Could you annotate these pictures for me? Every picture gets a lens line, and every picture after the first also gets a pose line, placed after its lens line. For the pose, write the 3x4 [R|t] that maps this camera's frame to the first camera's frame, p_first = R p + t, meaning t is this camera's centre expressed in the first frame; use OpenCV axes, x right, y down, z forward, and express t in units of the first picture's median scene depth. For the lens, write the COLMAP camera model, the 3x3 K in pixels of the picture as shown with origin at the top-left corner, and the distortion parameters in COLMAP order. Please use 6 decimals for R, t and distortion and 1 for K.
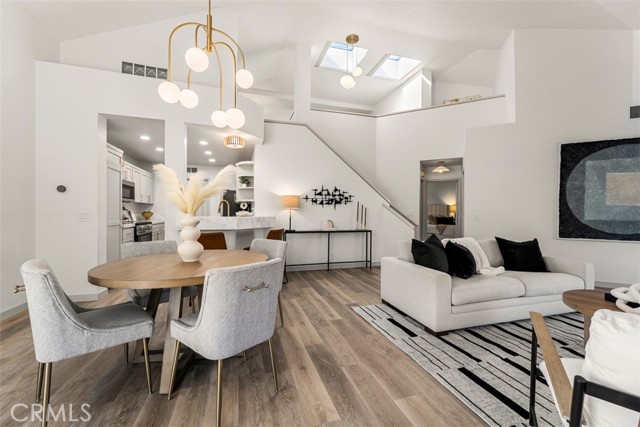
lens RADIAL K [[253.7, 0, 318.6], [0, 253.7, 213.2], [0, 0, 1]] dist [-0.000206, -0.000198]
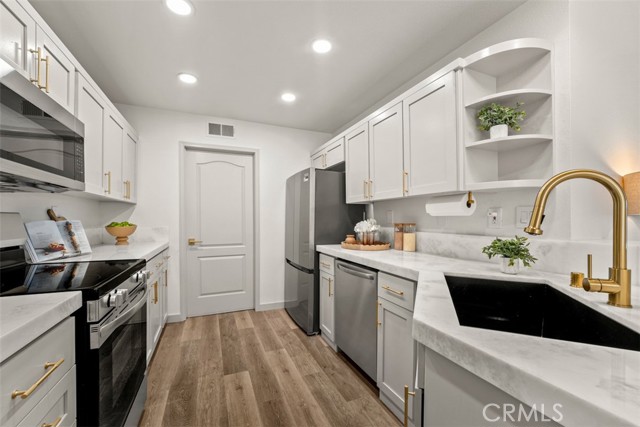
lens RADIAL K [[260.4, 0, 317.5], [0, 260.4, 214.0], [0, 0, 1]] dist [-0.001500, -0.000244]
pose [[0.995580, -0.005150, 0.093778, -0.624642], [0.007037, 0.999779, -0.019795, -0.015732], [-0.093655, 0.020367, 0.995396, 0.870284]]
